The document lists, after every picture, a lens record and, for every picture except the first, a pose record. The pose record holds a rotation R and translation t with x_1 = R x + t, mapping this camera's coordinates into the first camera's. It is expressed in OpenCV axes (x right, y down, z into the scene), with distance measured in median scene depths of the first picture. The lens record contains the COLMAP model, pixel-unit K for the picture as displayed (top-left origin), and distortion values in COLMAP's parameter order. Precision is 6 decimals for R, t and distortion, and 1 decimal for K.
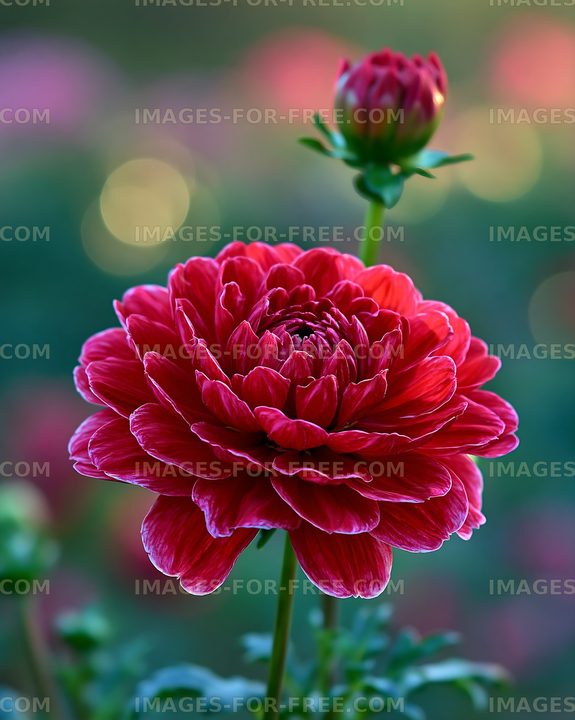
lens RADIAL K [[307.9, 0, 287.5], [0, 307.9, 360.0], [0, 0, 1]] dist [-0.000087, -0.000176]
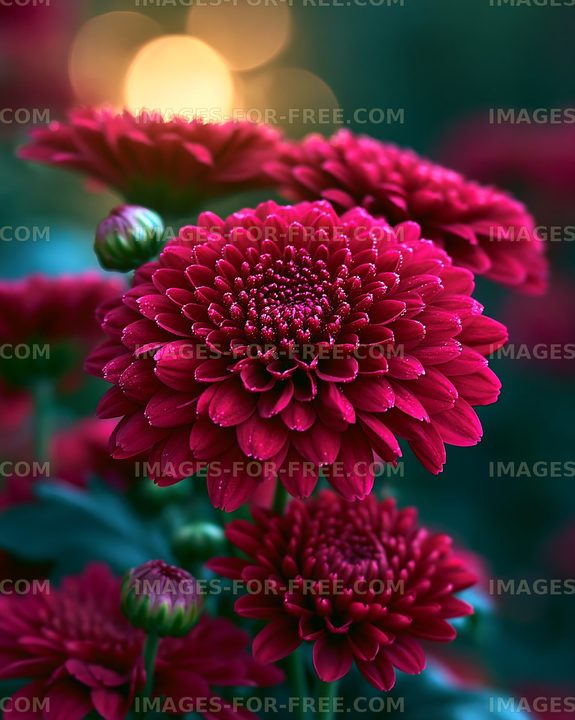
lens RADIAL K [[307.9, 0, 287.5], [0, 307.9, 360.0], [0, 0, 1]] dist [-0.000087, -0.000176]
pose [[1.000000, -0.000184, -0.000054, 0.000001], [0.000184, 1.000000, -0.000006, -0.383290], [0.000054, 0.000006, 1.000000, -0.000023]]
